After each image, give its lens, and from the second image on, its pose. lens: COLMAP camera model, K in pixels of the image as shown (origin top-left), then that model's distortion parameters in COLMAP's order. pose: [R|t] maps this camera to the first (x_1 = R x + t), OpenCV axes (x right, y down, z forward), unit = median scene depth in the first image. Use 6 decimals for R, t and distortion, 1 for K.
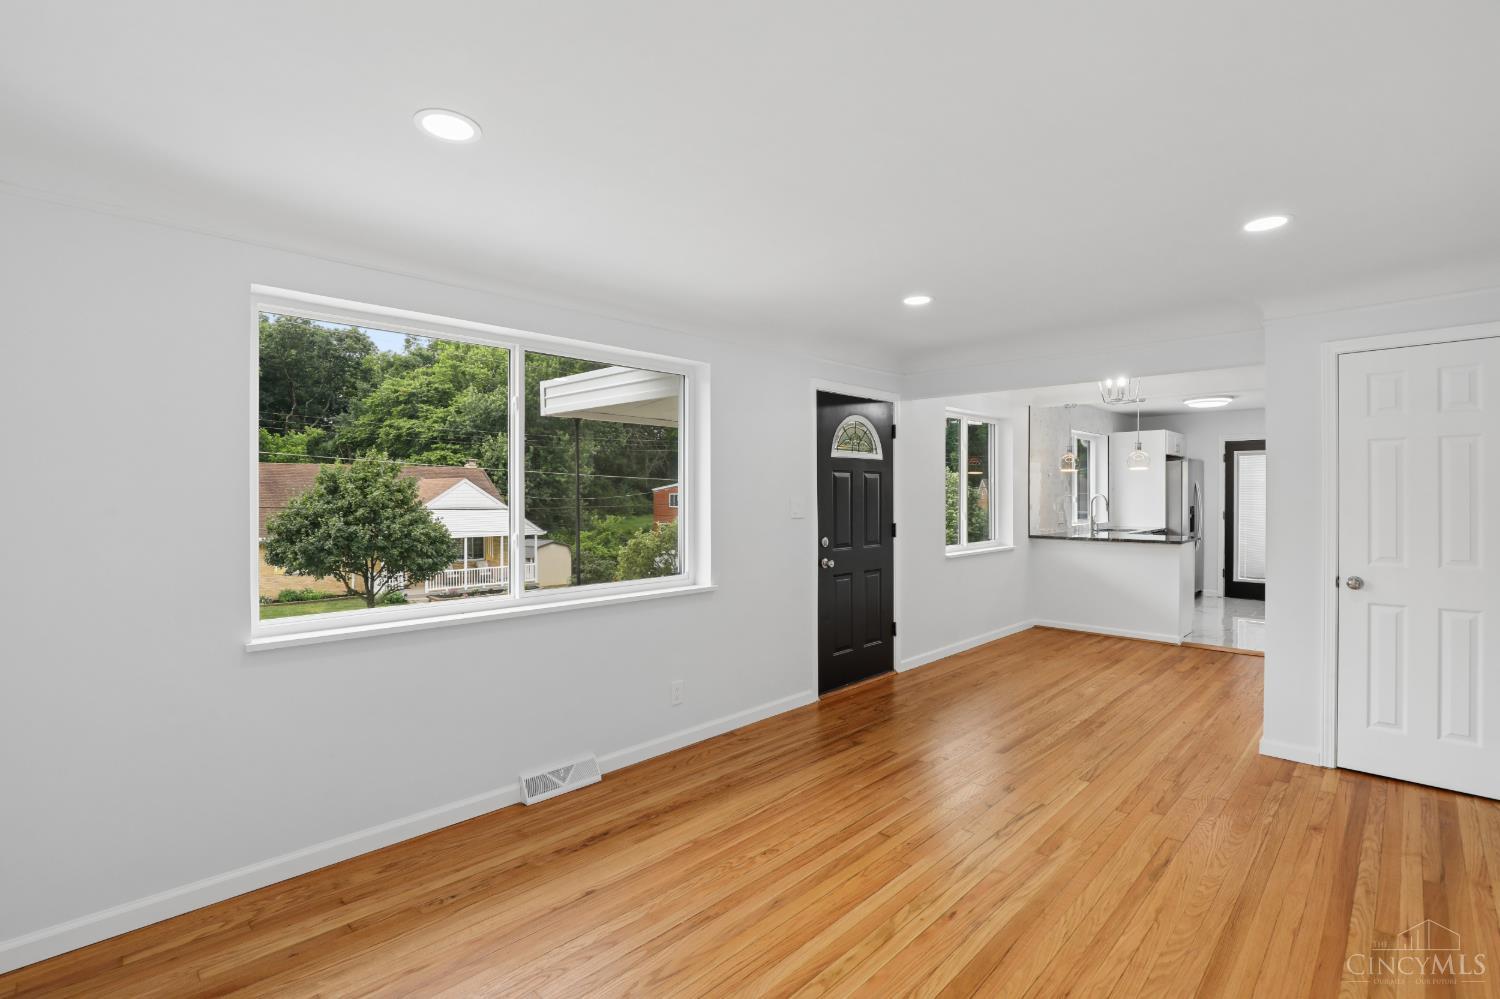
lens RADIAL K [[695.2, 0, 752.7], [0, 695.2, 494.3], [0, 0, 1]] dist [-0.024823, 0.000222]
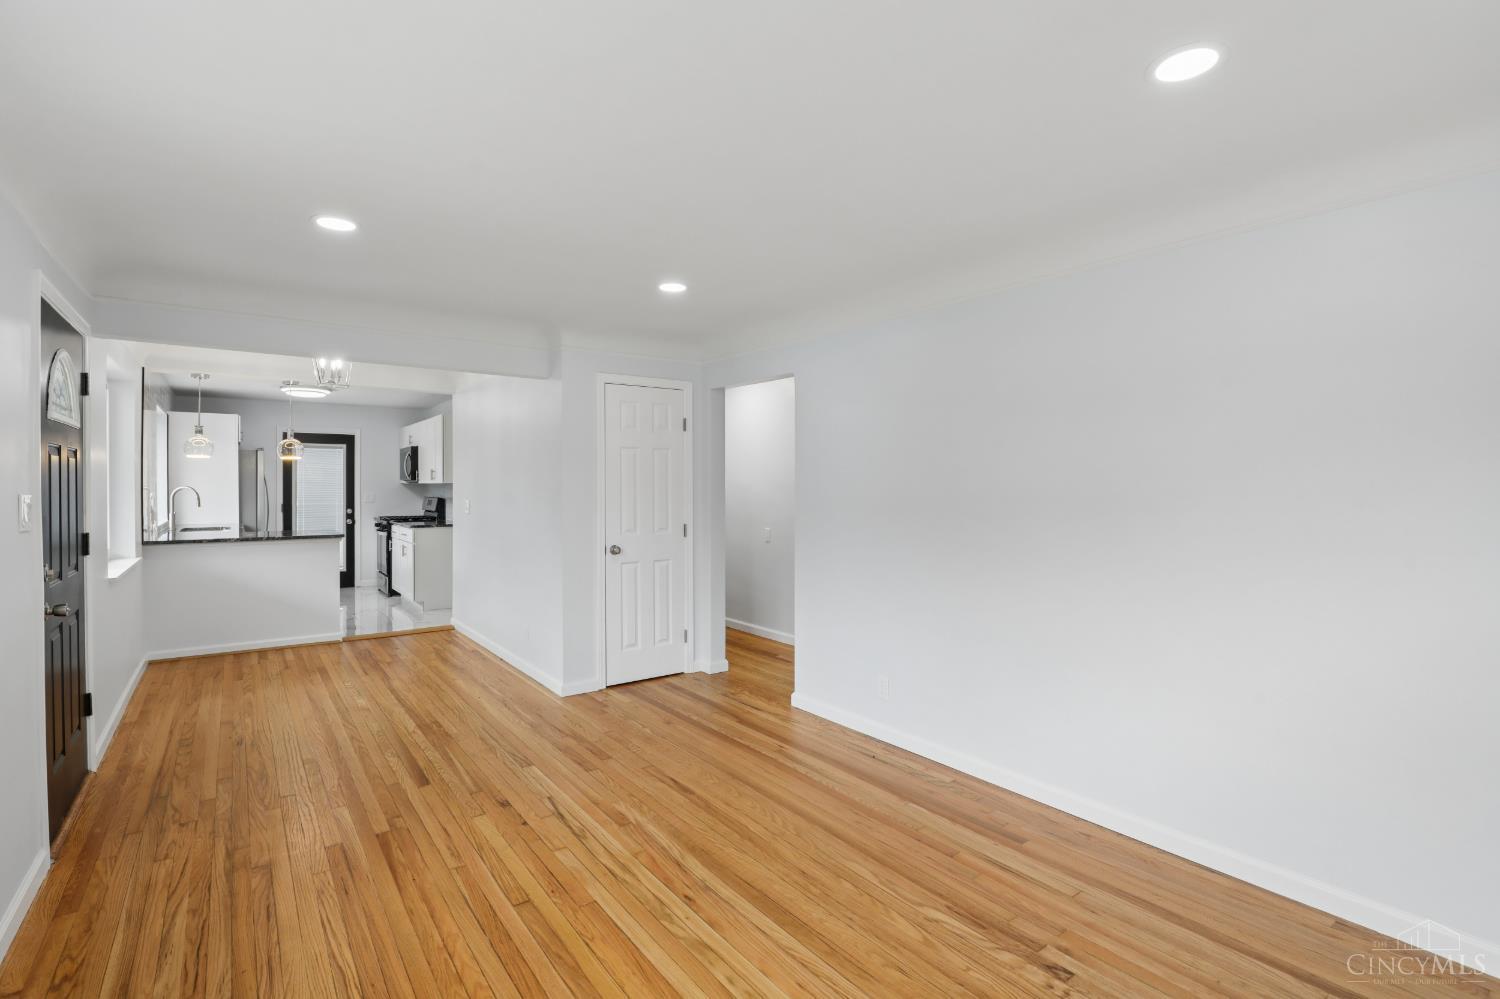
lens RADIAL K [[695.2, 0, 752.7], [0, 695.2, 494.3], [0, 0, 1]] dist [-0.024823, 0.000222]
pose [[0.148782, -0.011807, 0.988800, -0.421845], [0.000181, 0.999929, 0.011912, -0.000736], [-0.988870, -0.001593, 0.148773, 0.453775]]
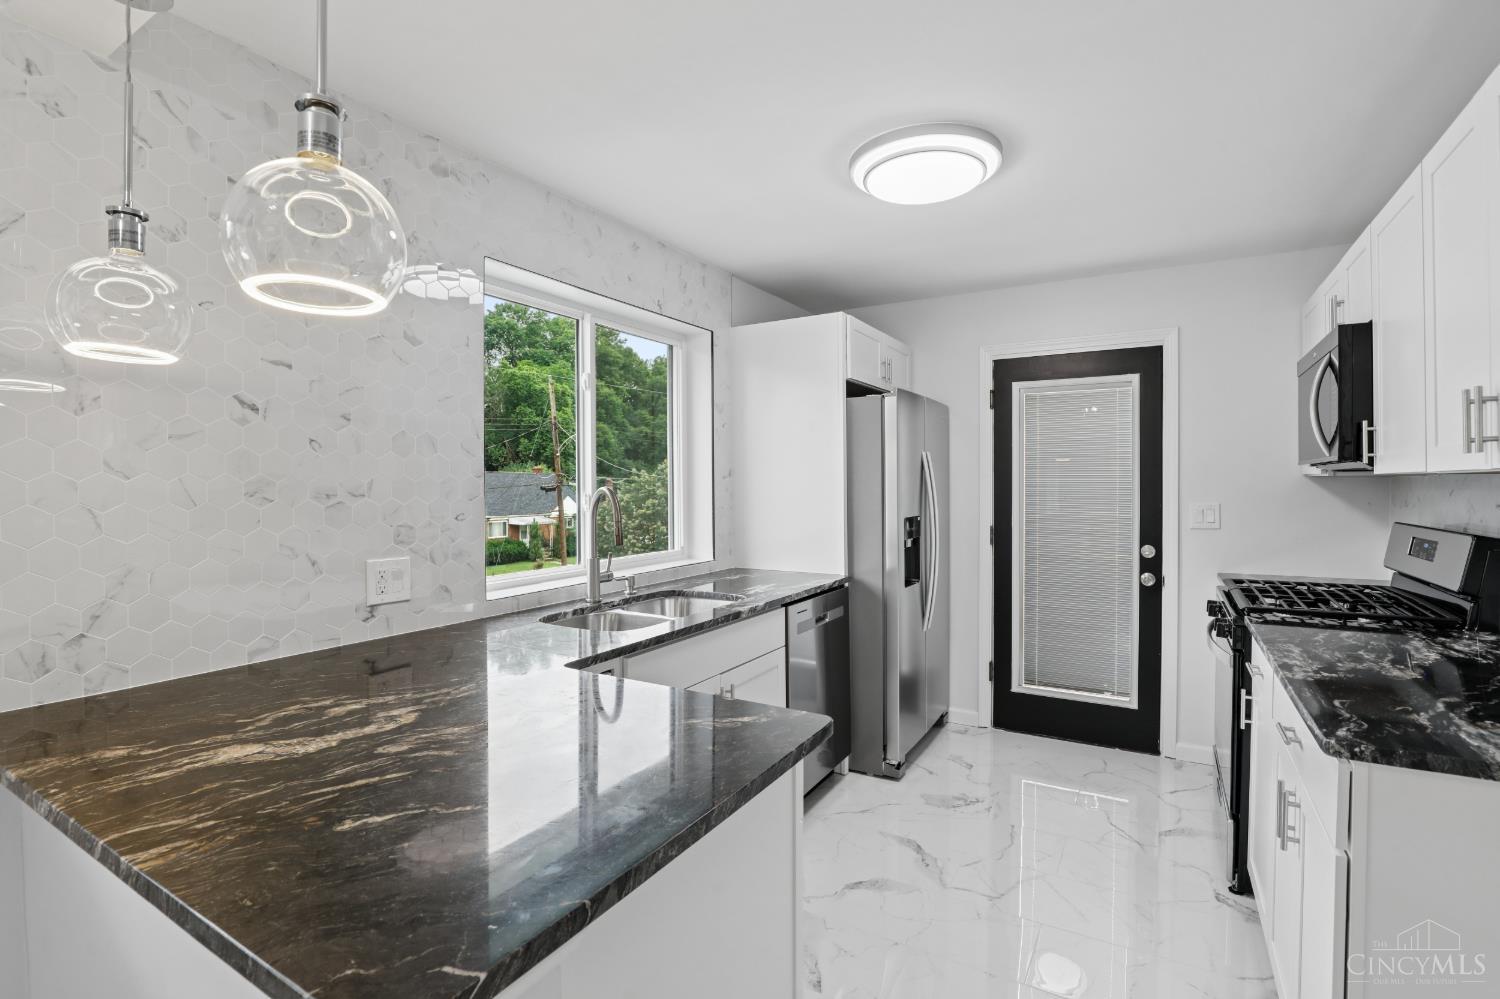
lens RADIAL K [[695.2, 0, 752.7], [0, 695.2, 494.3], [0, 0, 1]] dist [-0.024823, 0.000222]
pose [[0.972058, -0.007349, 0.234627, 1.041468], [0.003956, 0.999881, 0.014929, -0.003204], [-0.234708, -0.013584, 0.971971, 1.458206]]
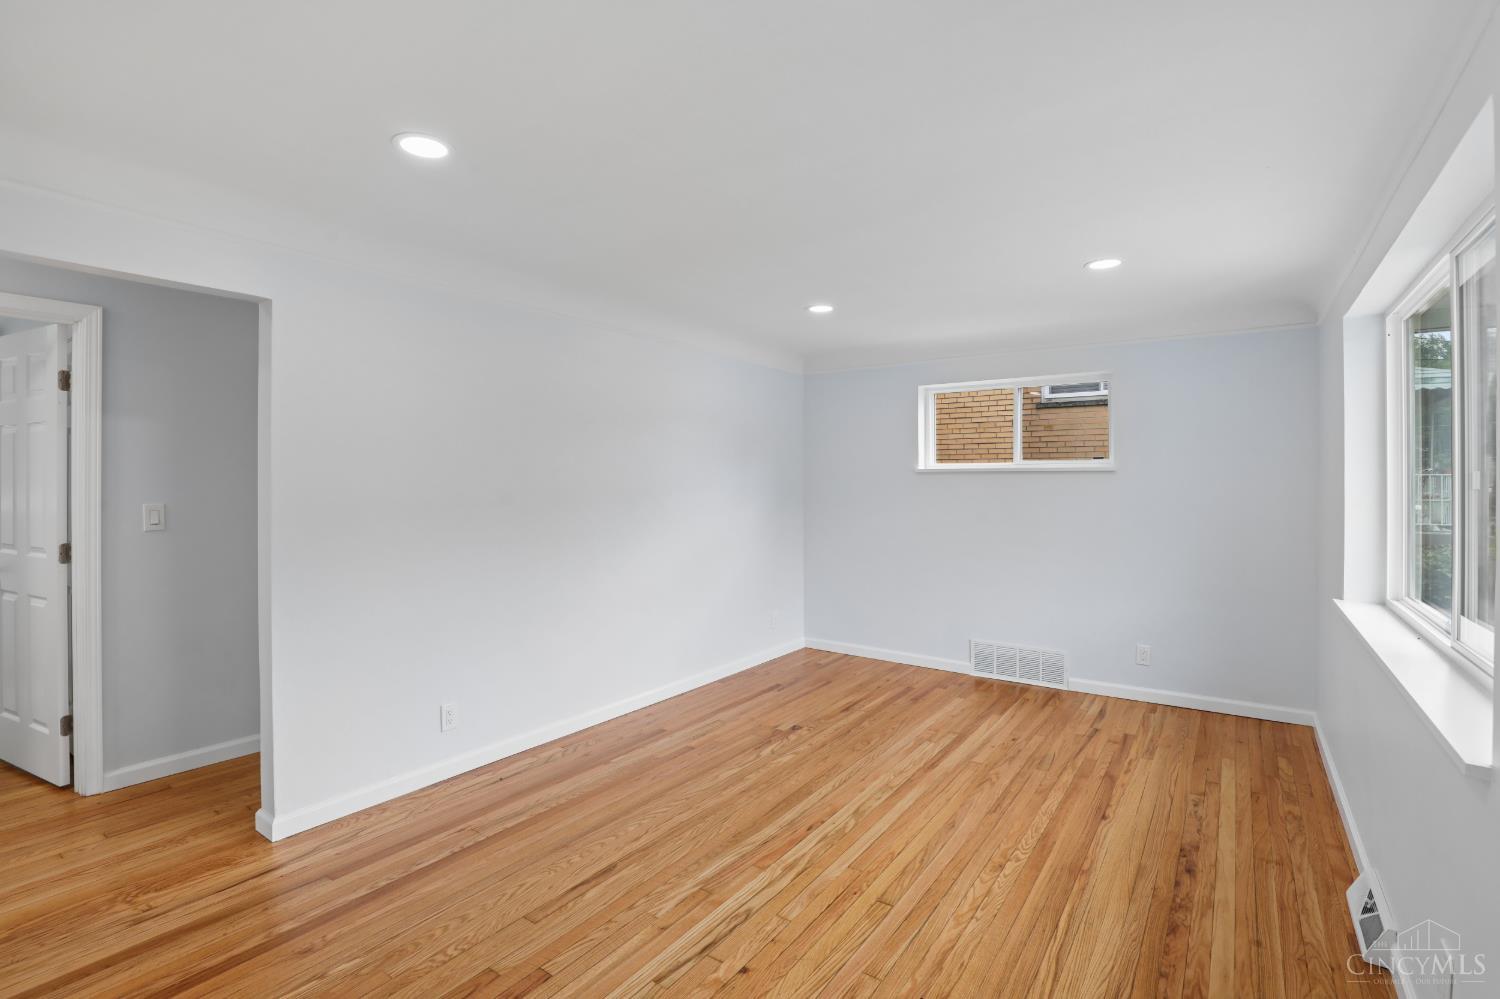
lens RADIAL K [[695.2, 0, 752.7], [0, 695.2, 494.3], [0, 0, 1]] dist [-0.024823, 0.000222]
pose [[-0.987196, 0.002075, -0.159497, 0.351770], [-0.001024, 0.999812, 0.019348, -0.002857], [0.159508, 0.019263, -0.987009, 1.313302]]
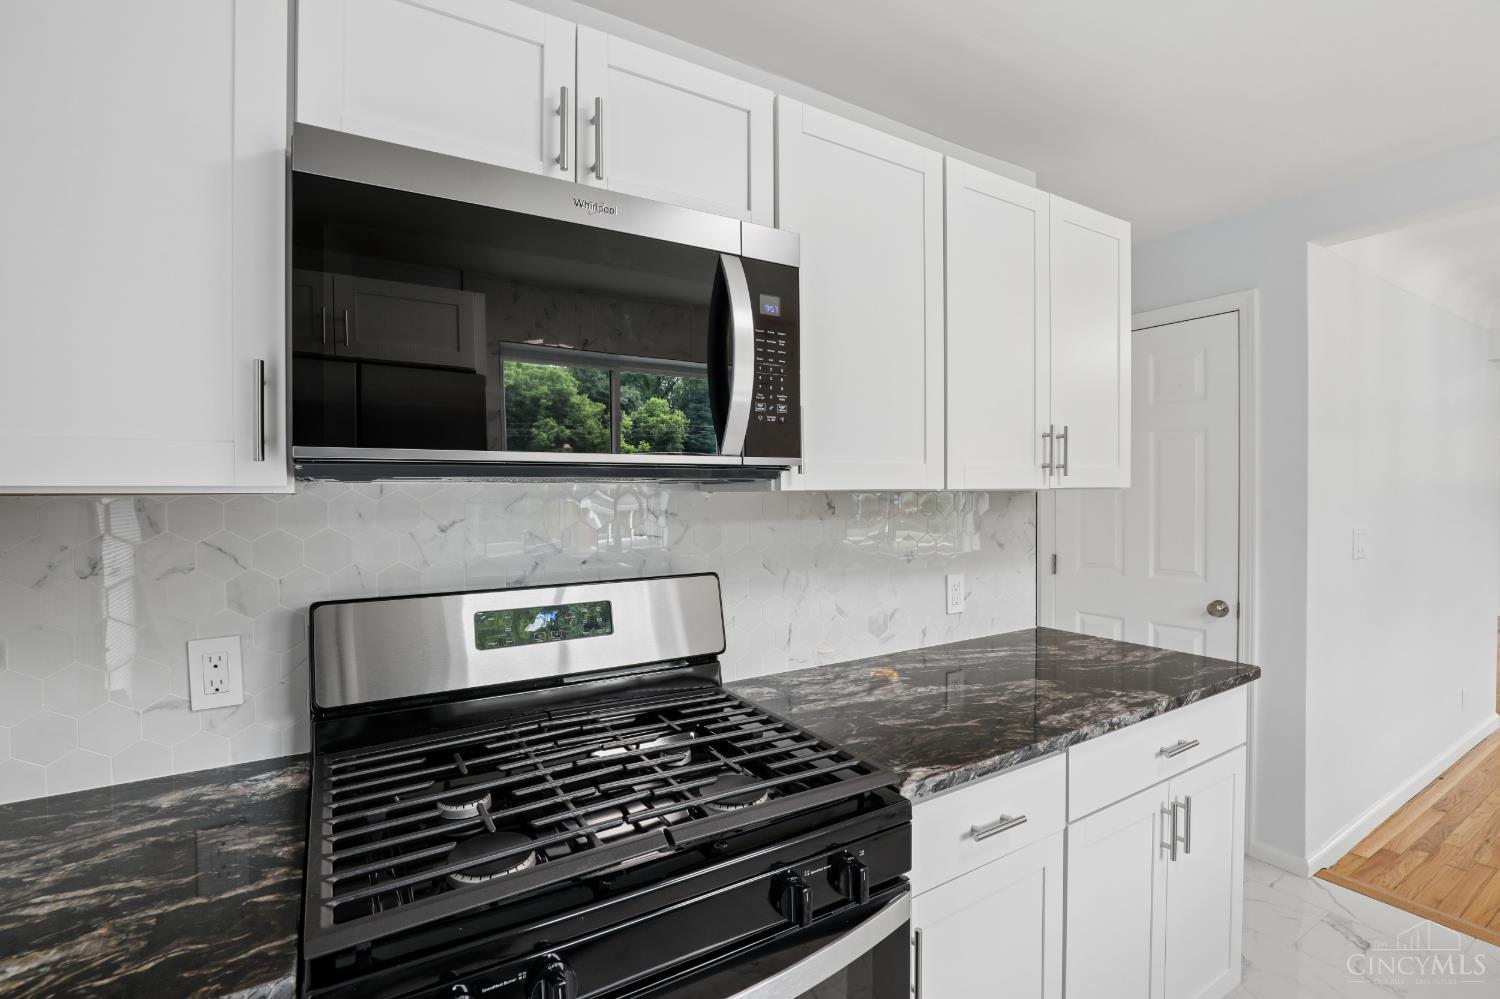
lens RADIAL K [[695.2, 0, 752.7], [0, 695.2, 494.3], [0, 0, 1]] dist [-0.024823, 0.000222]
pose [[-0.970216, 0.007163, 0.242137, 1.566099], [0.008829, 0.999944, 0.005794, -0.008894], [-0.242082, 0.007759, -0.970225, 2.195267]]
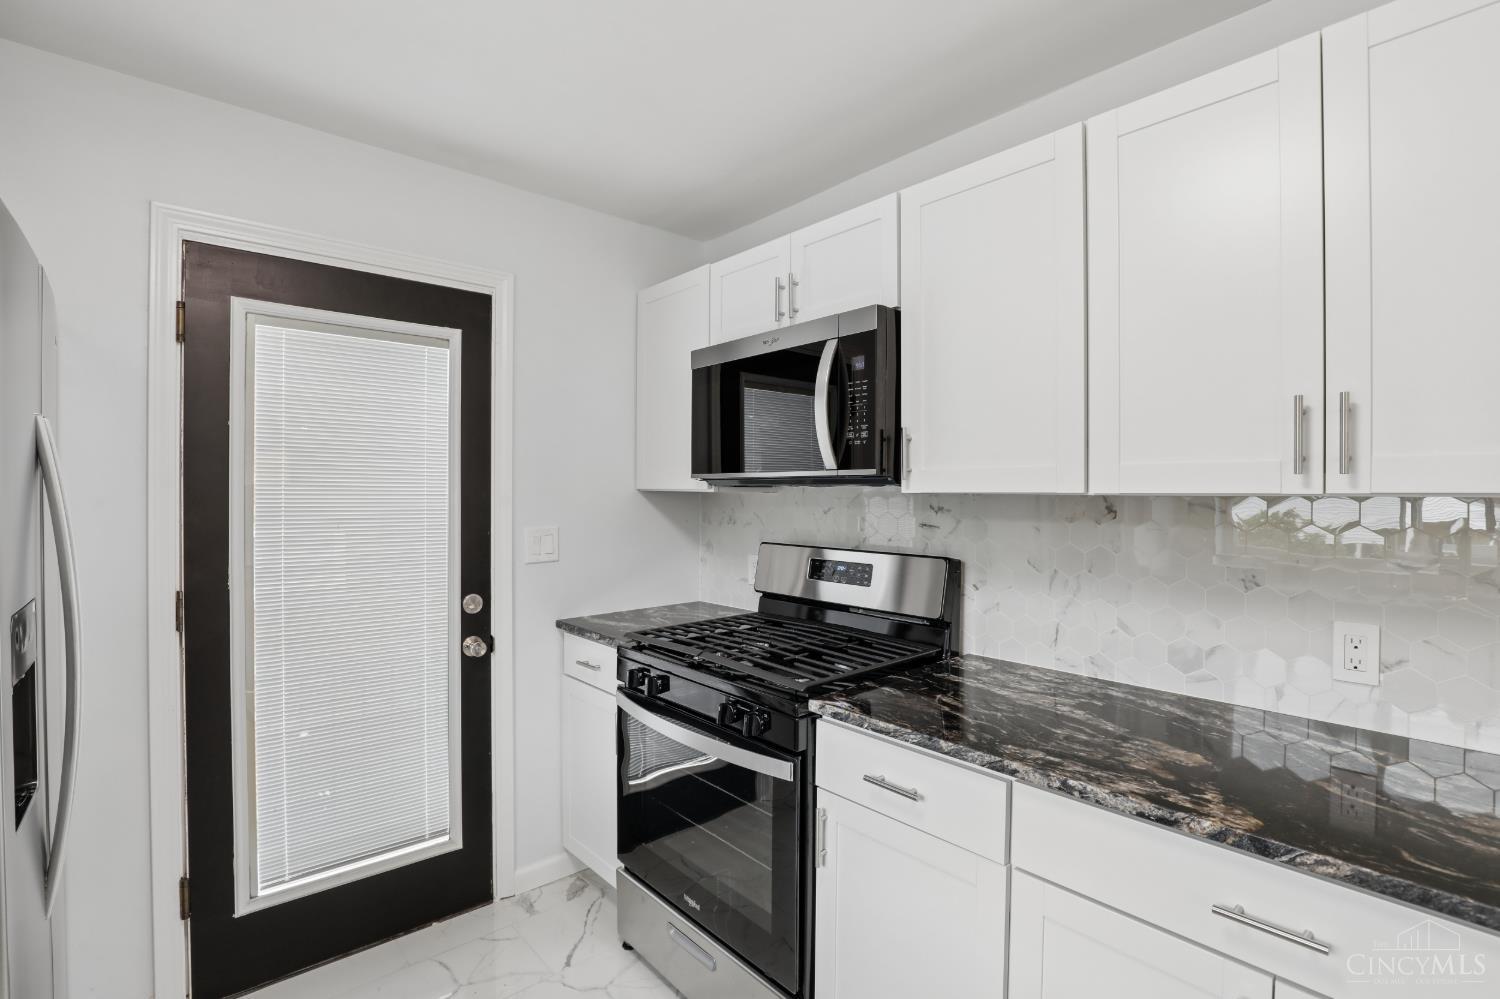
lens RADIAL K [[695.2, 0, 752.7], [0, 695.2, 494.3], [0, 0, 1]] dist [-0.024823, 0.000222]
pose [[0.087083, -0.001554, 0.996200, 1.181168], [-0.002028, 0.999996, 0.001737, -0.008383], [-0.996199, -0.002172, 0.087080, 1.916421]]
